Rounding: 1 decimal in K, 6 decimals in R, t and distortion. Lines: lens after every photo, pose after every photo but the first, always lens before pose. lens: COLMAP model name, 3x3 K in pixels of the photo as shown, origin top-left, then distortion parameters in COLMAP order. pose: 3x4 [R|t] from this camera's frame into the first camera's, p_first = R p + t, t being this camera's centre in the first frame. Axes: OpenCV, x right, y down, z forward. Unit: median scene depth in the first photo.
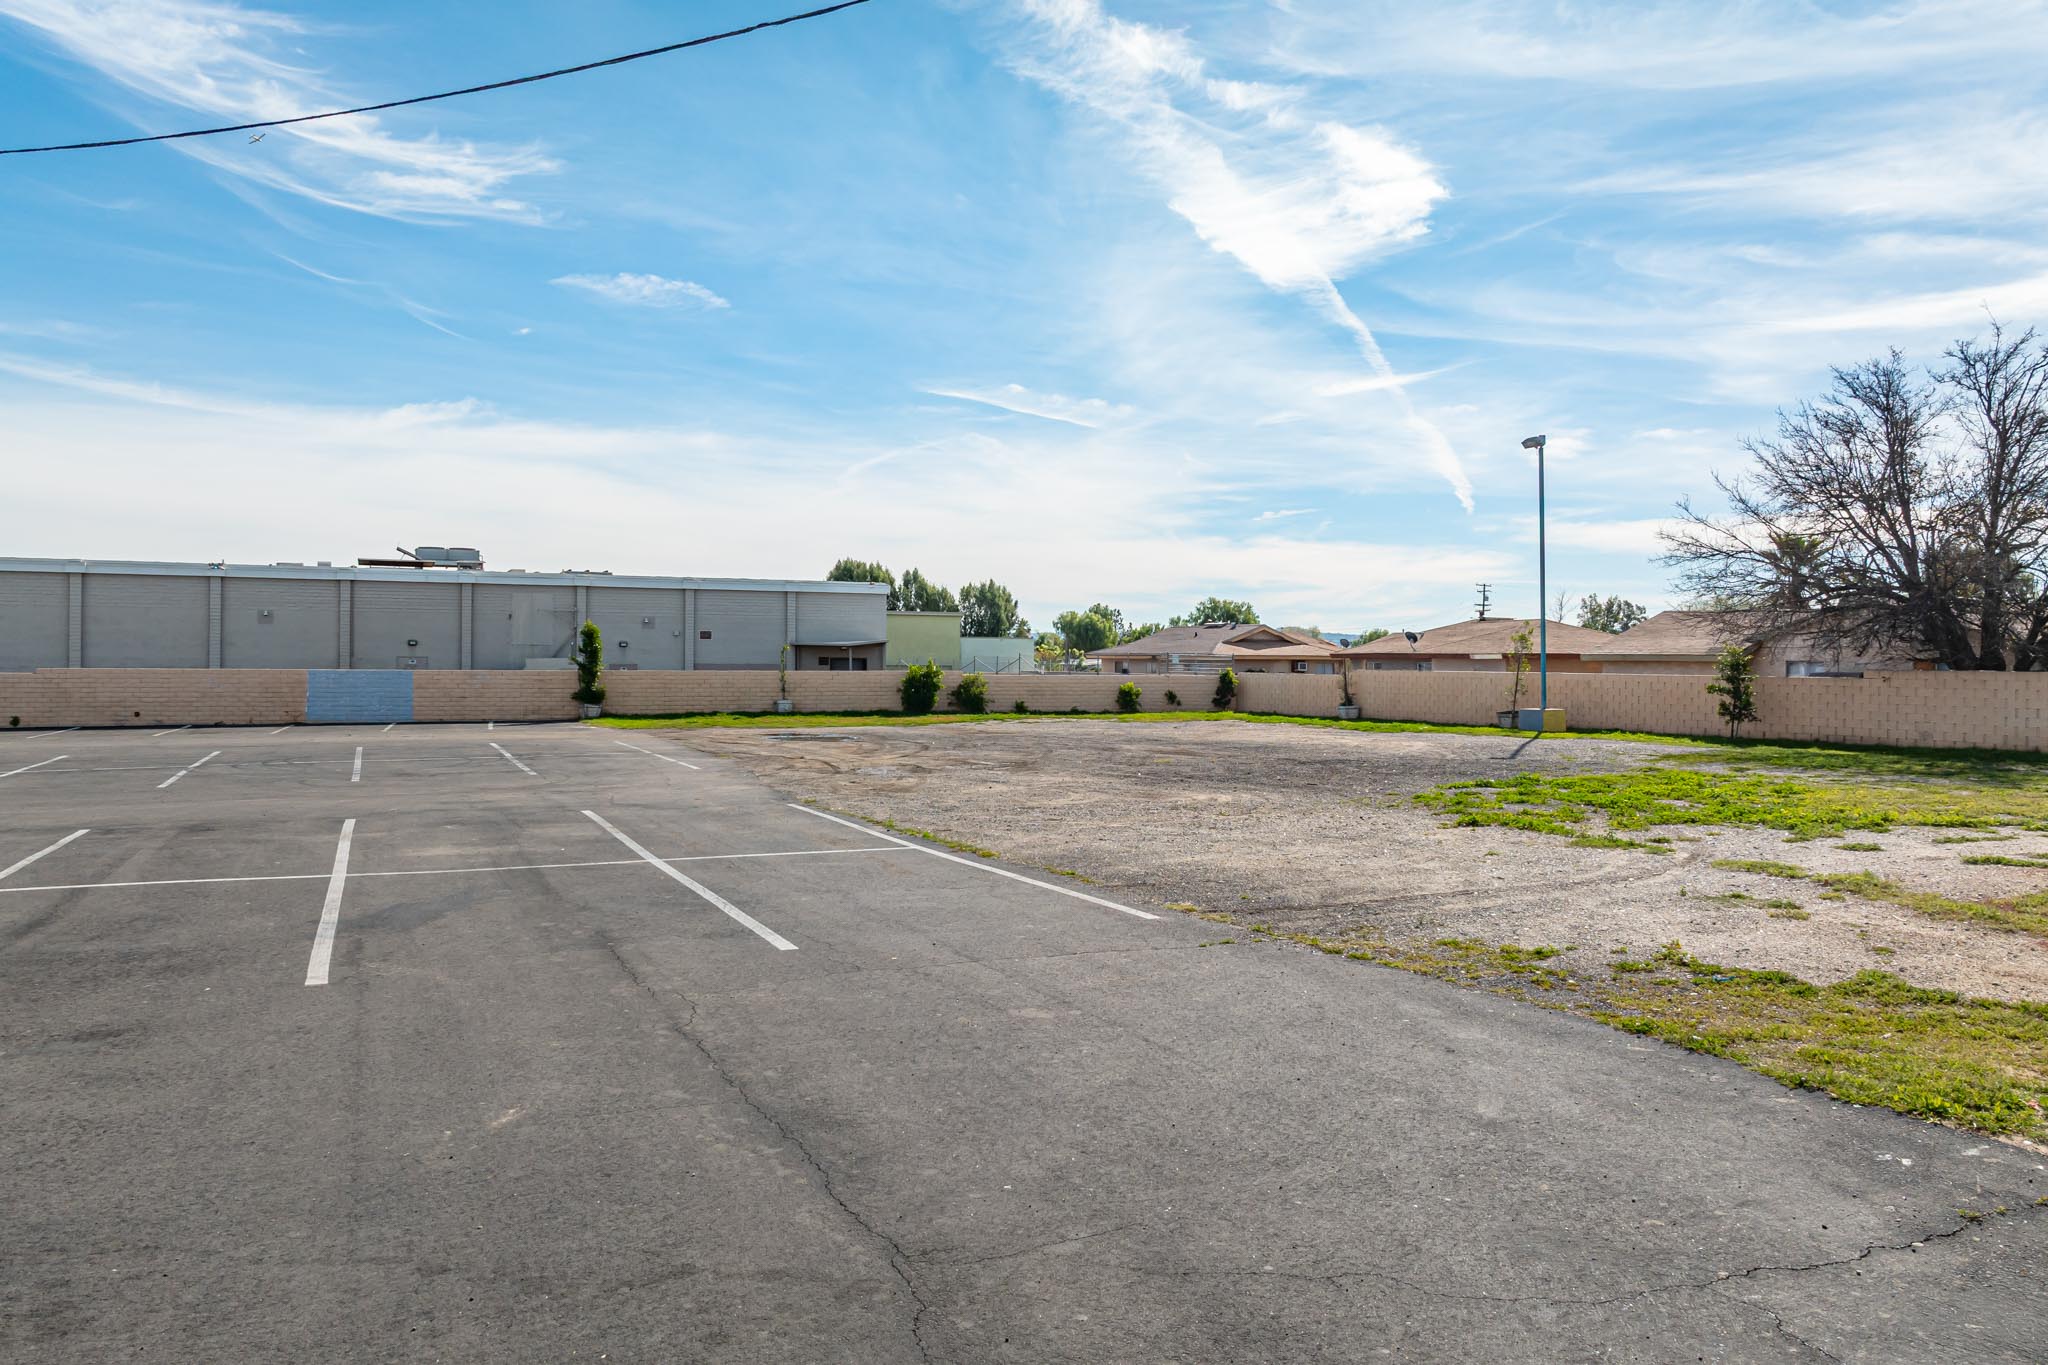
lens RADIAL K [[1447.7, 0, 1021.7], [0, 1447.7, 675.1], [0, 0, 1]] dist [-0.030881, 0.016284]
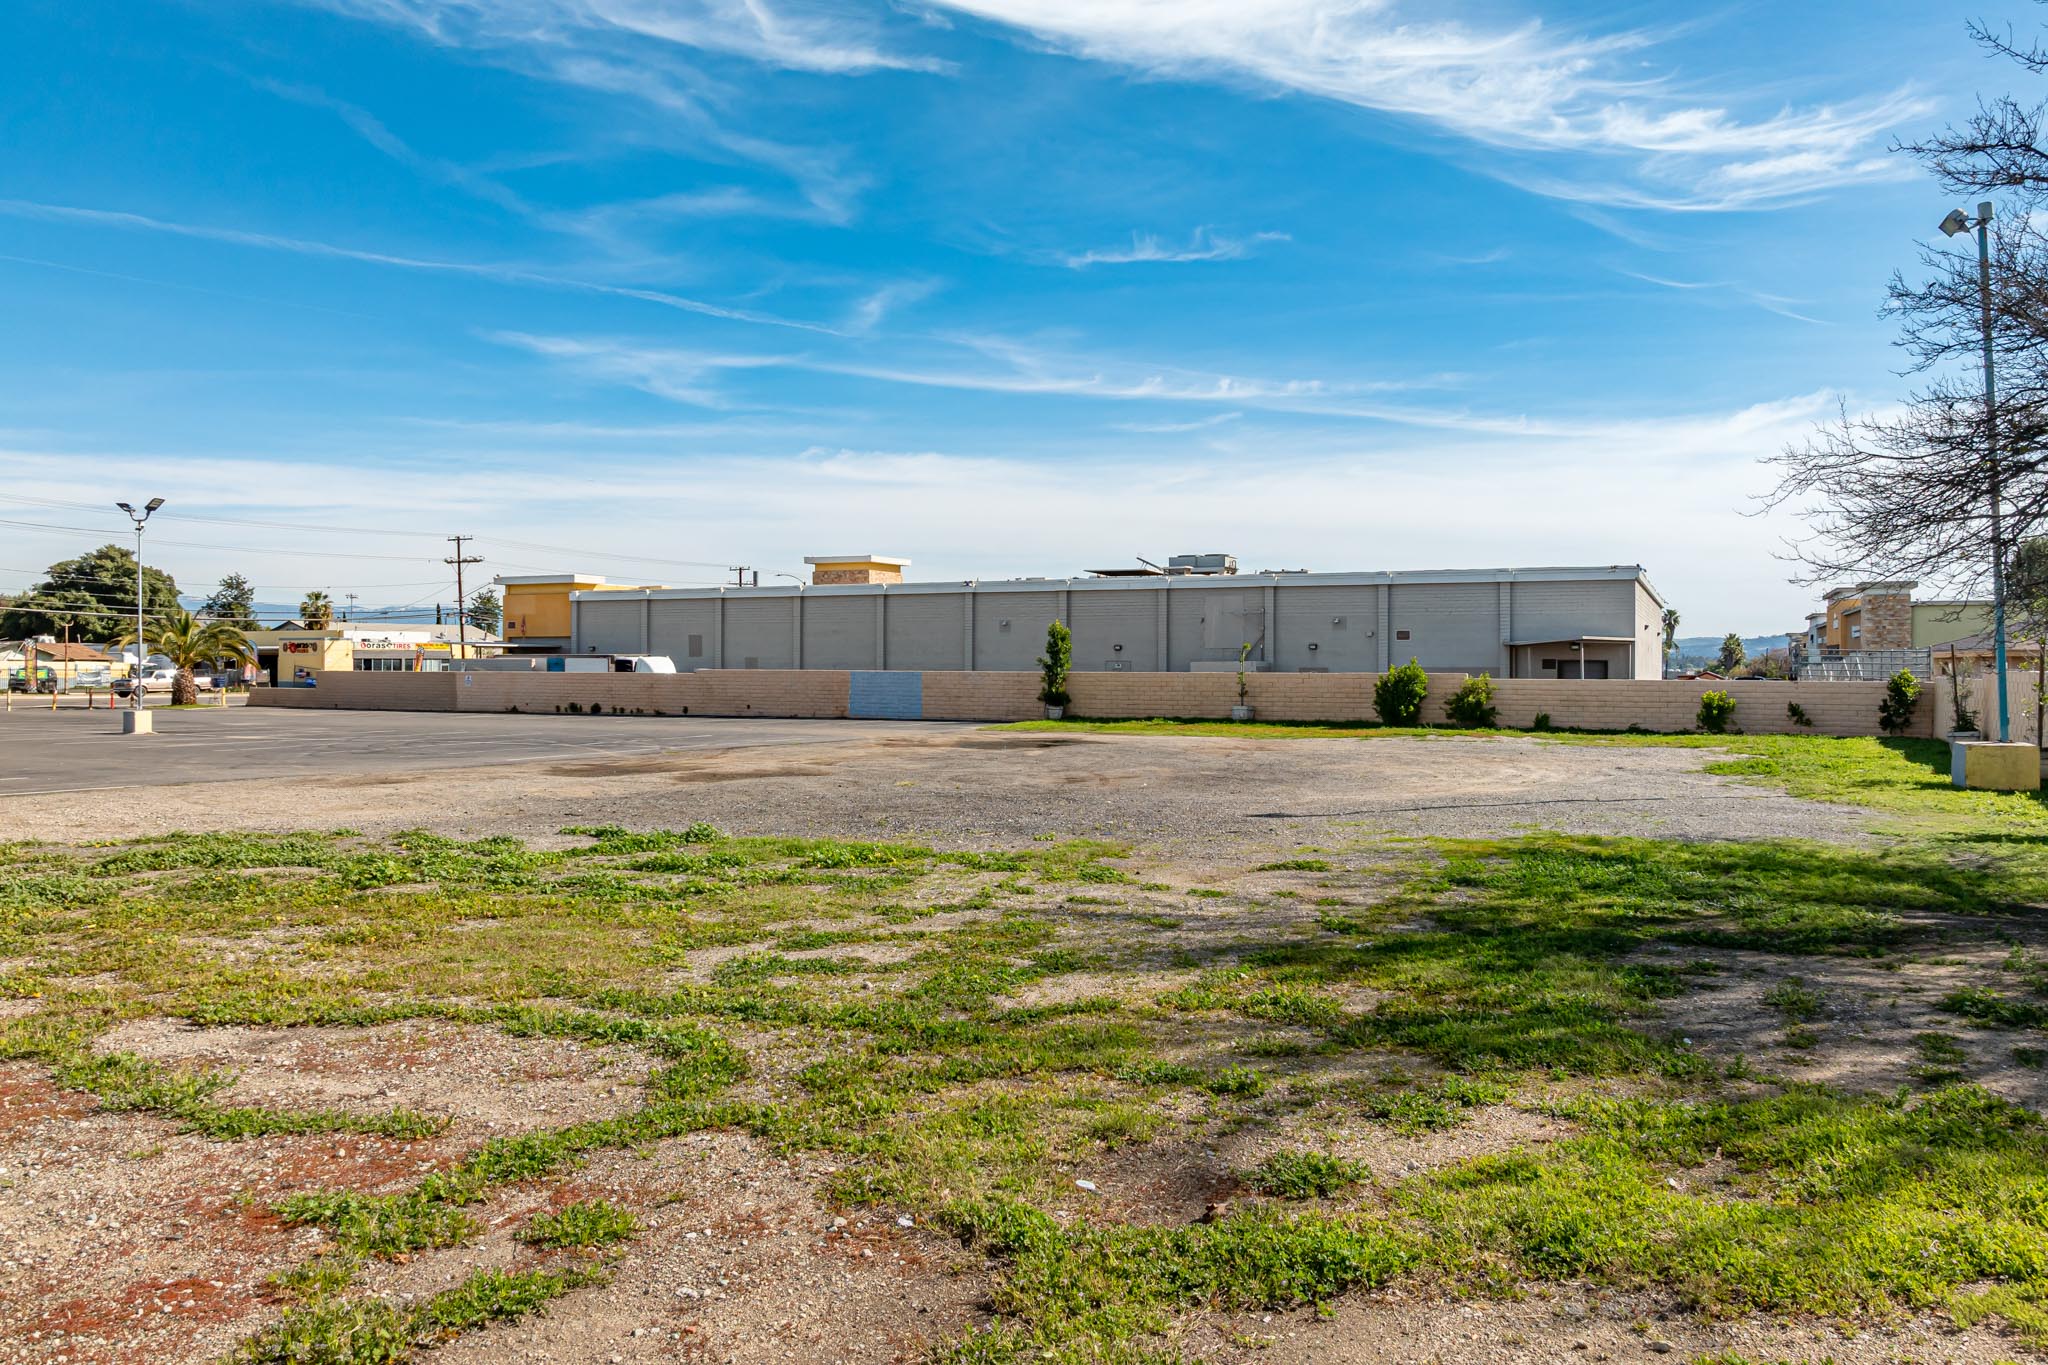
lens RADIAL K [[1447.7, 0, 1021.9], [0, 1447.7, 755.3], [0, 0, 1]] dist [-0.030881, 0.016284]
pose [[0.628972, 0.044191, -0.776171, 0.313936], [-0.007396, 0.998678, 0.050866, 0.002556], [0.777392, -0.026252, 0.628468, 0.244130]]
